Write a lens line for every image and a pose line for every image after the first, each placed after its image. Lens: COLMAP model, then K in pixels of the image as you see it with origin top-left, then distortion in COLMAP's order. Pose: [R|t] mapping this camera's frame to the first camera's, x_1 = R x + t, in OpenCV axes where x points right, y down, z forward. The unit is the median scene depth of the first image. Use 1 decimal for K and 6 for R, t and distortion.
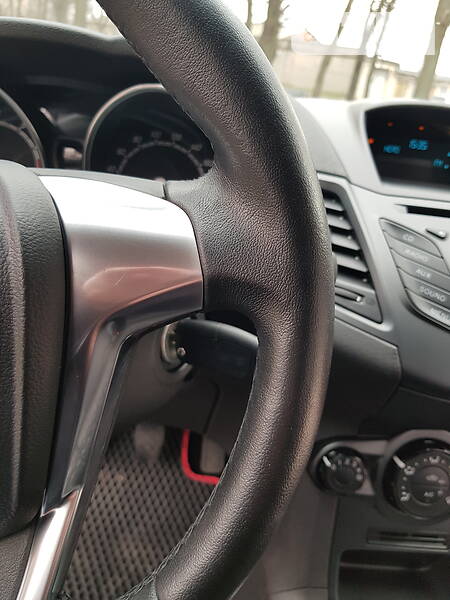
lens RADIAL K [[461.6, 0, 225.0], [0, 461.6, 300.0], [0, 0, 1]] dist [0.052423, -0.108540]
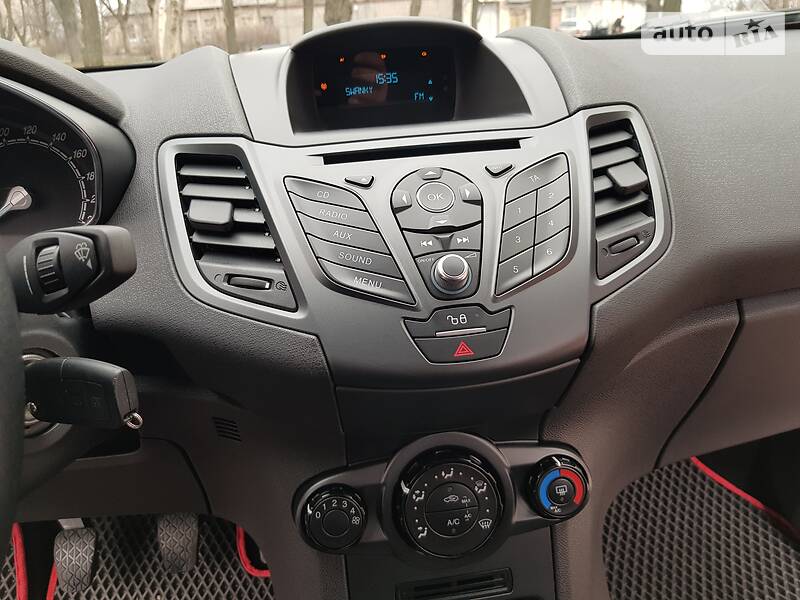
lens RADIAL K [[612.9, 0, 386.5], [0, 612.9, 293.6], [0, 0, 1]] dist [-0.002568, -0.006460]
pose [[0.976012, -0.211292, 0.052505, 0.364098], [0.214015, 0.975384, -0.053147, 0.090551], [-0.039983, 0.063109, 0.997205, -0.002732]]
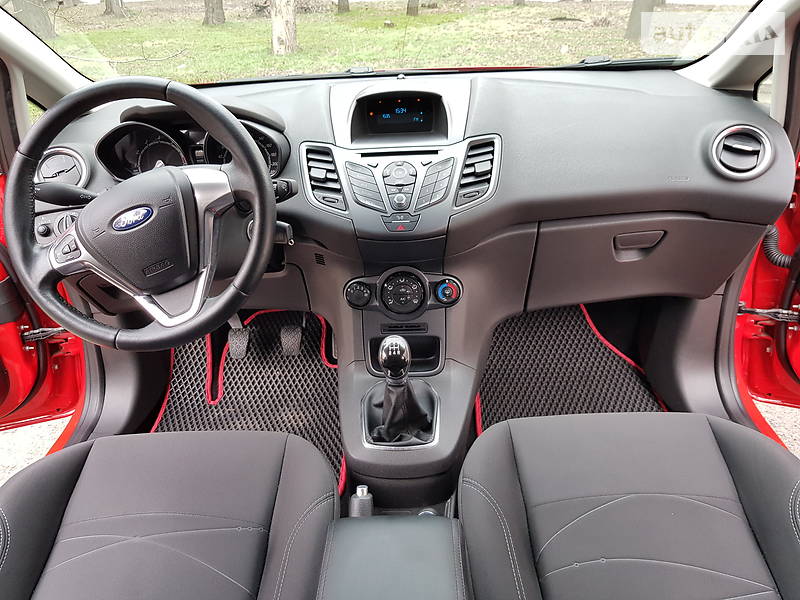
lens RADIAL K [[613.2, 0, 405.0], [0, 613.2, 296.9], [0, 0, 1]] dist [0.081812, -0.180061]
pose [[0.987374, -0.134366, -0.083898, 0.670385], [0.136825, 0.990298, 0.024259, 0.351560], [0.079825, -0.035432, 0.996179, -1.563580]]
